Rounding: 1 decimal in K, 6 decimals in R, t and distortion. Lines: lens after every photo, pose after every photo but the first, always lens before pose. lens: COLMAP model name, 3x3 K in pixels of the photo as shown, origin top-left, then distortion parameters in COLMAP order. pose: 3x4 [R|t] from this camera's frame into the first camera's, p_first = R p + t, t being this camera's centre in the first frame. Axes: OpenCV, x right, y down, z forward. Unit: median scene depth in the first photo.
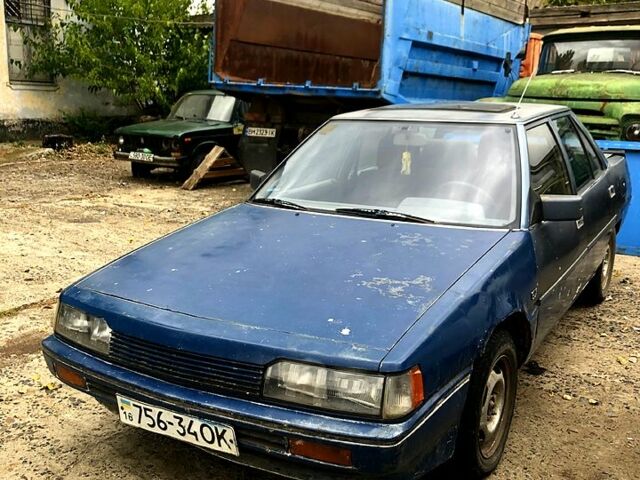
lens RADIAL K [[695.3, 0, 318.0], [0, 695.3, 239.1], [0, 0, 1]] dist [0.019767, 0.000000]
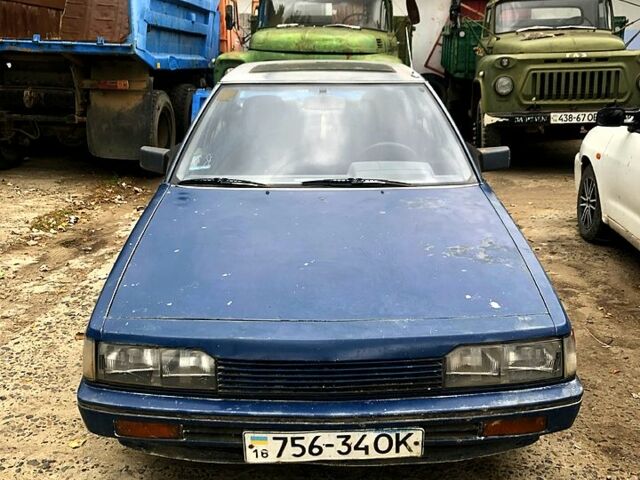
lens RADIAL K [[695.3, 0, 318.3], [0, 695.3, 240.1], [0, 0, 1]] dist [0.019767, 0.000000]
pose [[0.854526, -0.150496, 0.497128, -0.587425], [0.114968, 0.988167, 0.101527, -0.079351], [-0.506525, -0.029604, 0.861717, 0.239403]]
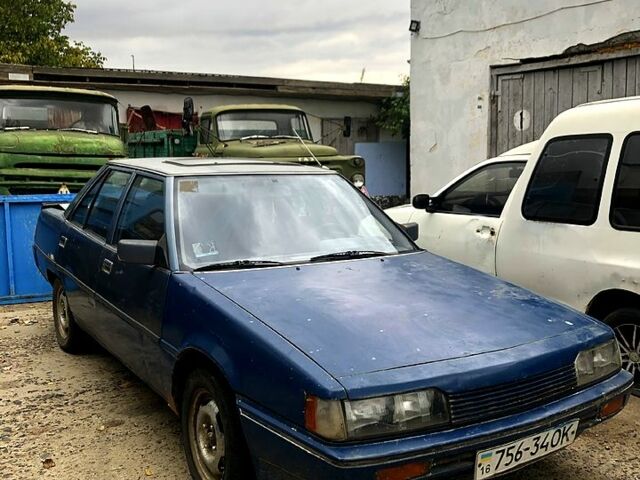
lens RADIAL K [[695.3, 0, 315.1], [0, 695.3, 242.4], [0, 0, 1]] dist [0.019767, 0.000000]
pose [[0.437830, -0.115718, 0.891580, -1.205530], [0.183251, 0.982350, 0.037510, -0.141319], [-0.880184, 0.146960, 0.451308, 0.710913]]
